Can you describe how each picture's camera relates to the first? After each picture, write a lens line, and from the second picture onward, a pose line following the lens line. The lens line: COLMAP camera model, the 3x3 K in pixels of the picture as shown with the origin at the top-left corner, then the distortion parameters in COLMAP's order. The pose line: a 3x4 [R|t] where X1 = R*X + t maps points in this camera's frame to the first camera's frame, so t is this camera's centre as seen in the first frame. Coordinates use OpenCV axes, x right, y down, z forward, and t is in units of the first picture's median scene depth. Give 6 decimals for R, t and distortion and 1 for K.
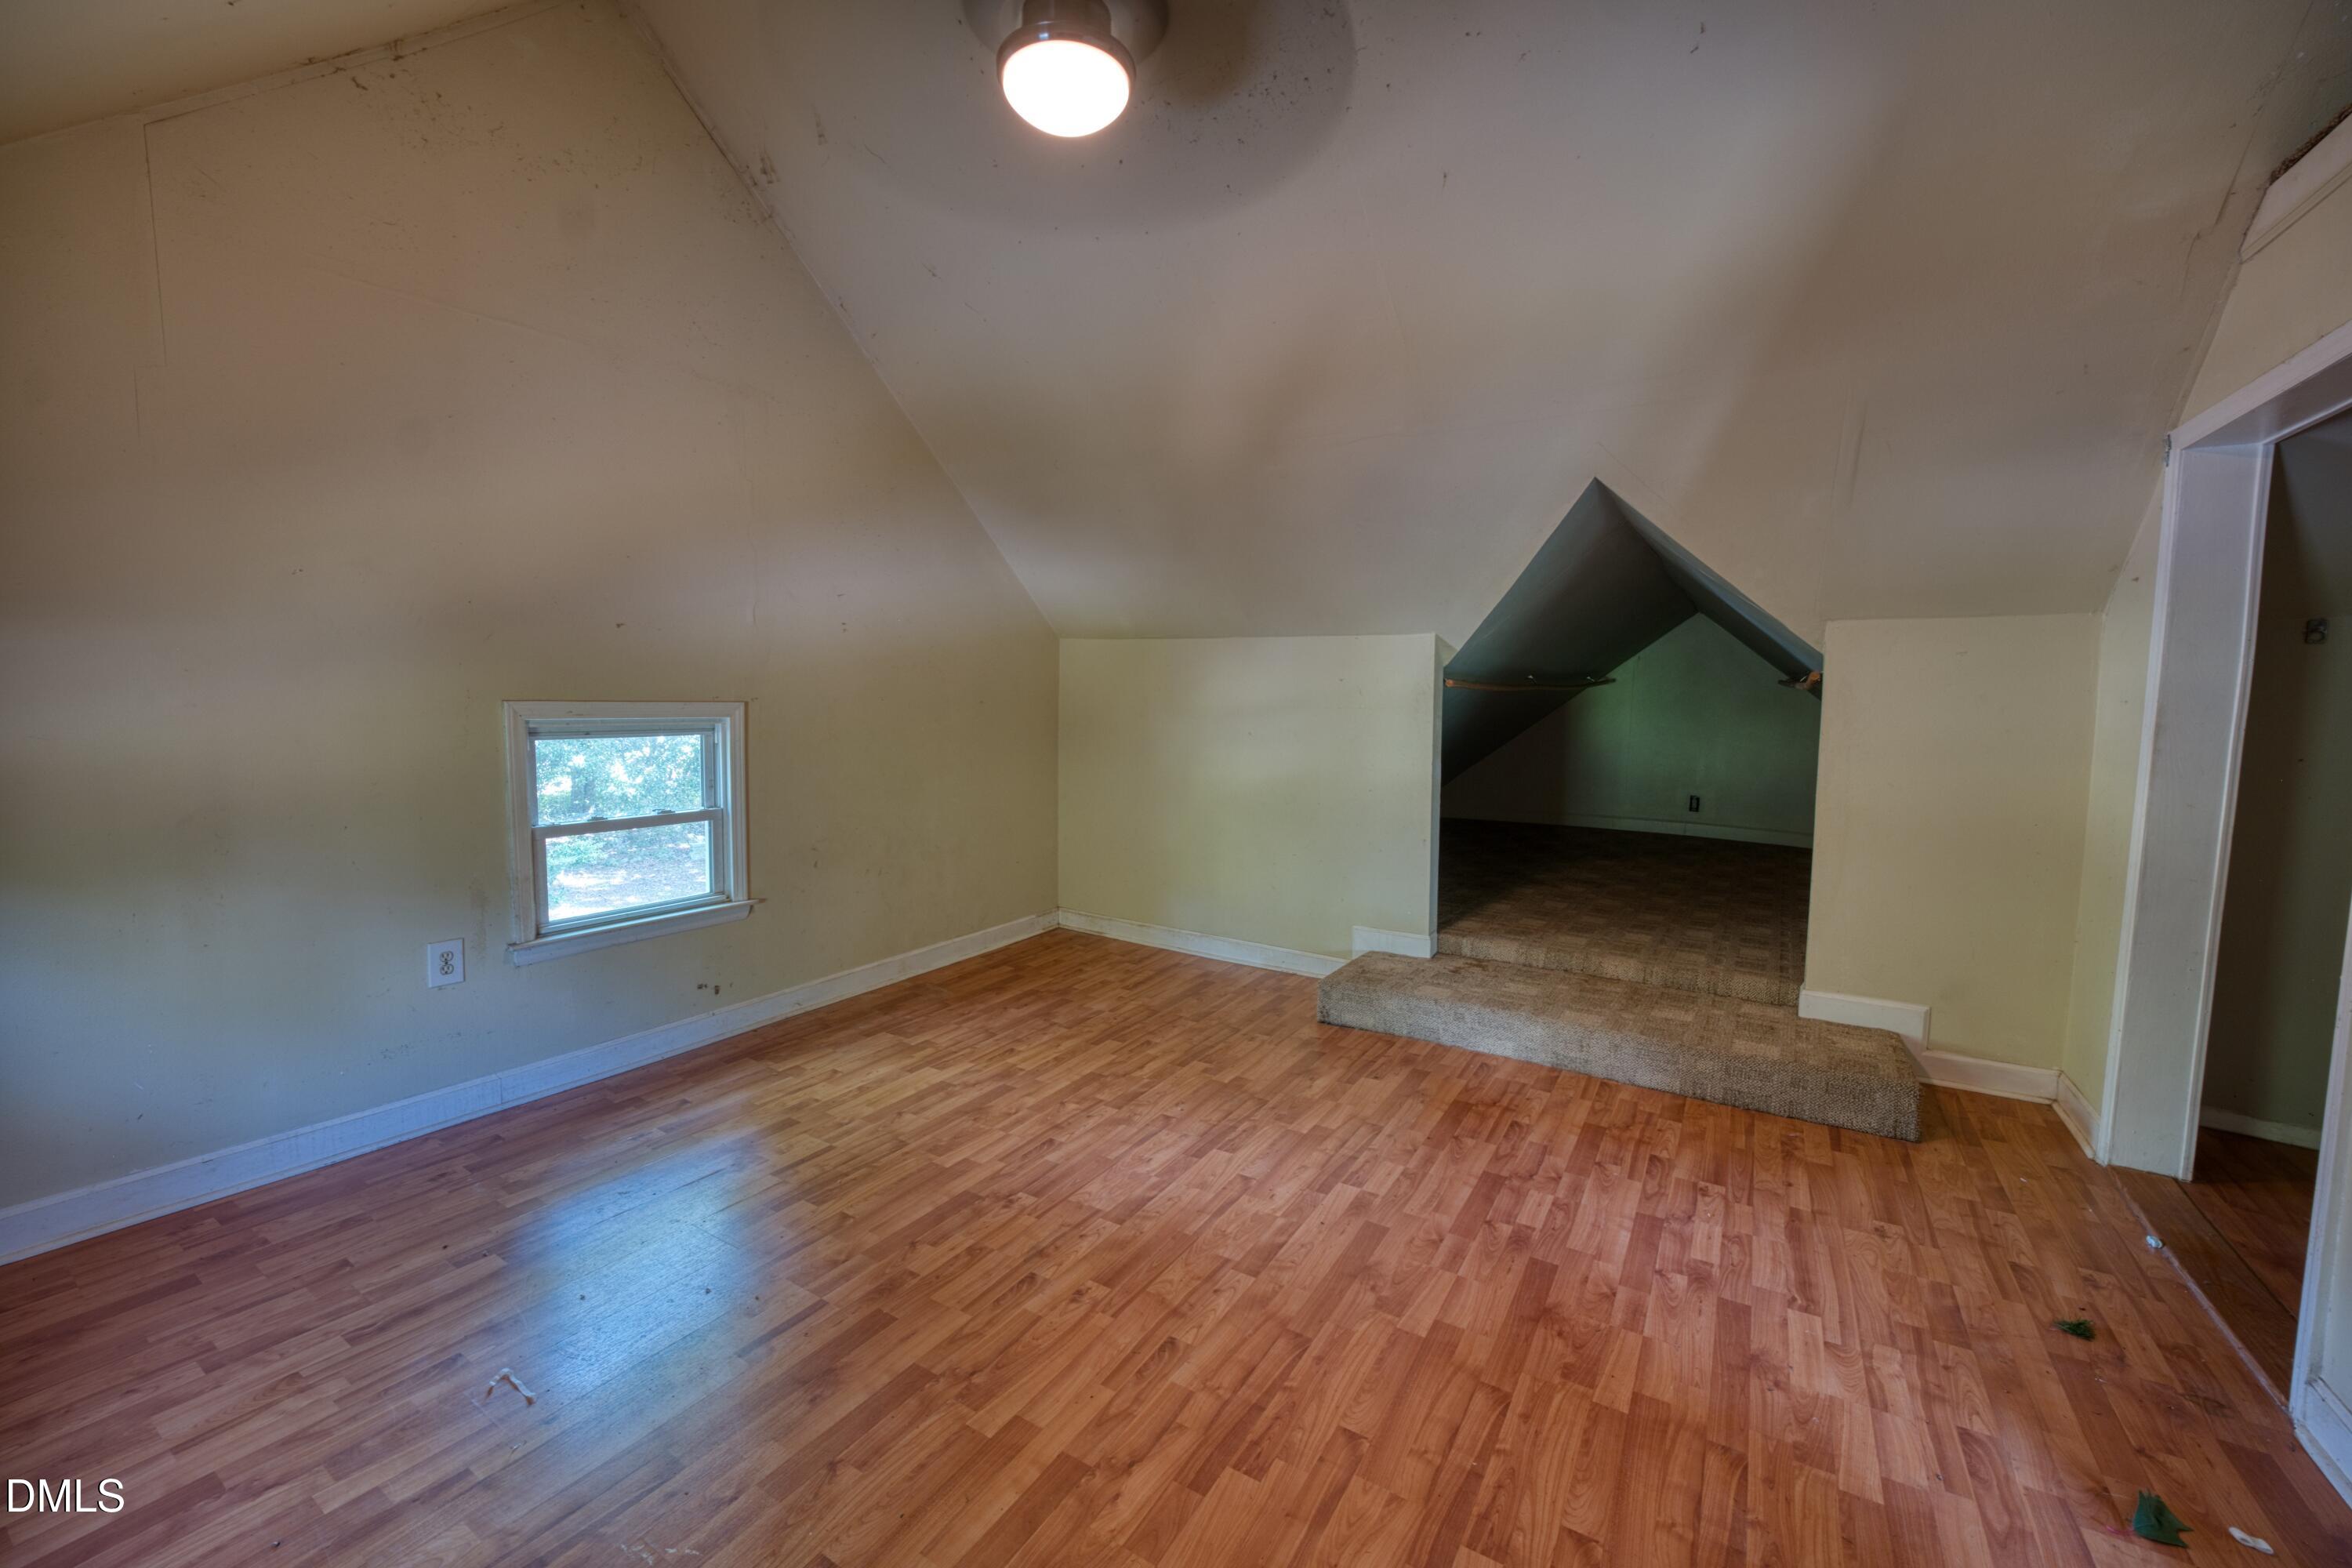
lens RADIAL K [[933.1, 0, 1174.0], [0, 933.1, 772.6], [0, 0, 1]] dist [-0.021934, 0.000167]
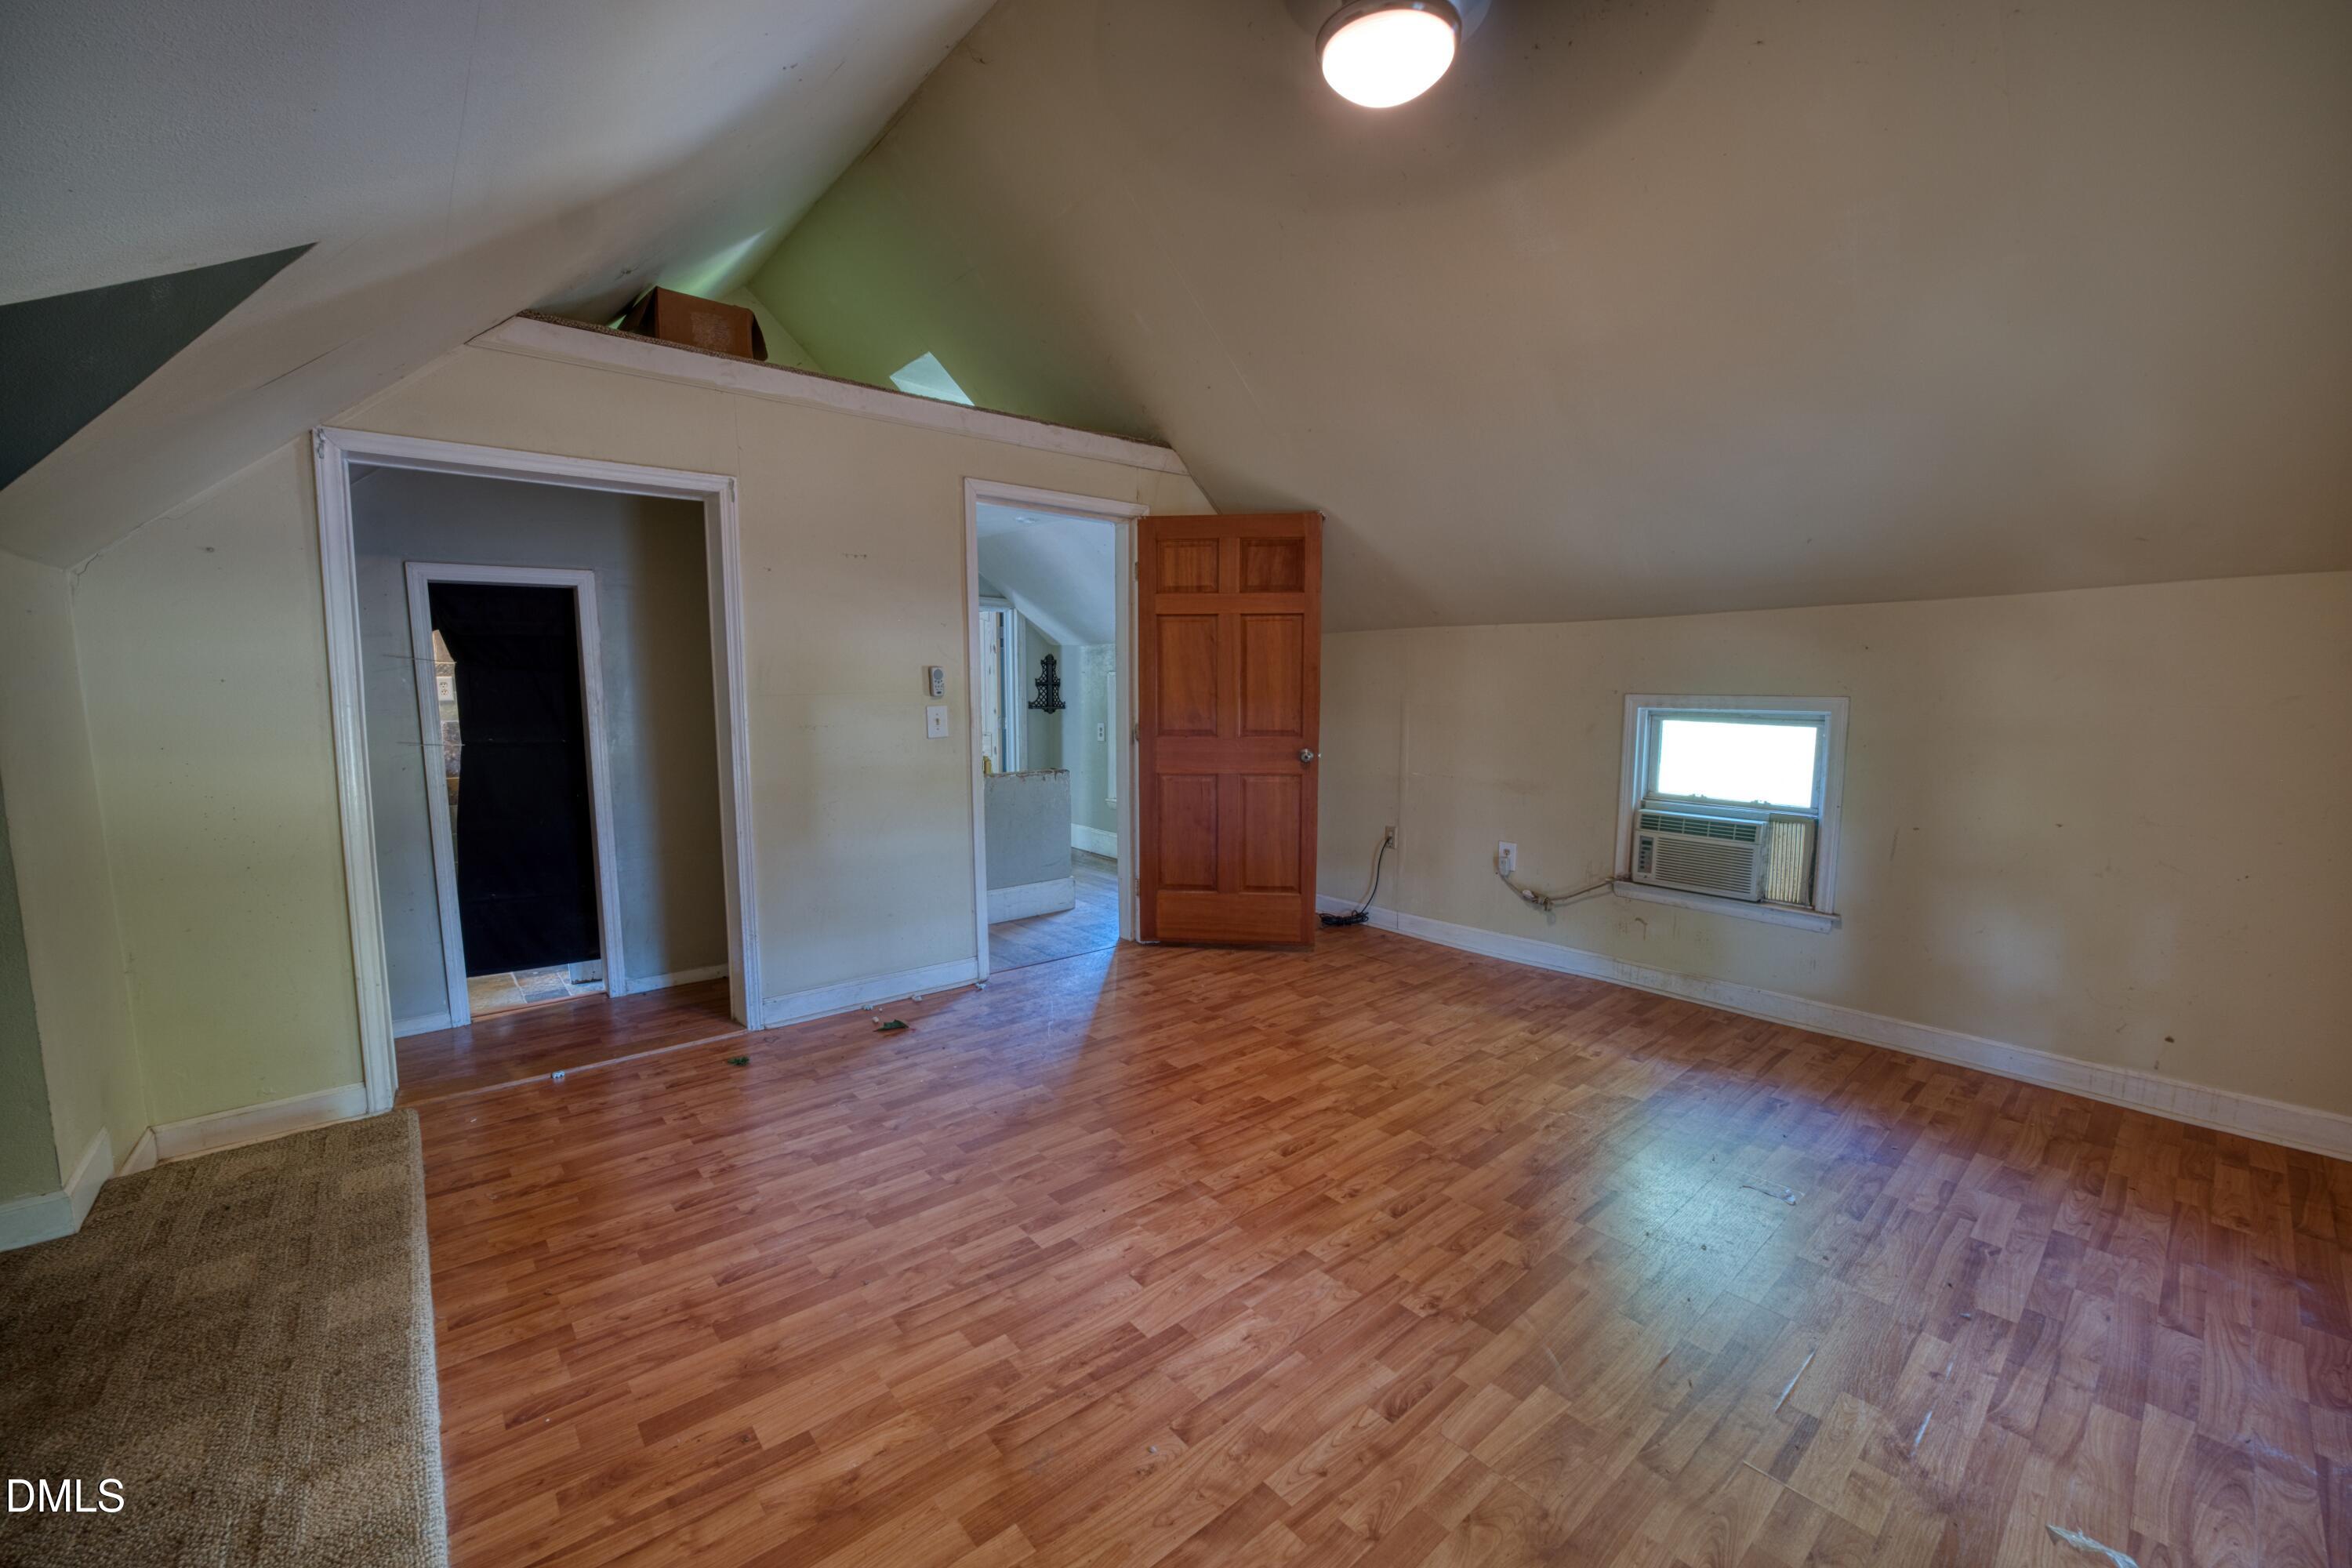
lens RADIAL K [[933.1, 0, 1171.7], [0, 933.1, 785.9], [0, 0, 1]] dist [-0.021934, 0.000167]
pose [[-0.952738, -0.044134, 0.300571, -0.187535], [0.016534, 0.980392, 0.196363, -0.155974], [-0.303344, 0.192052, -0.933327, 1.799608]]
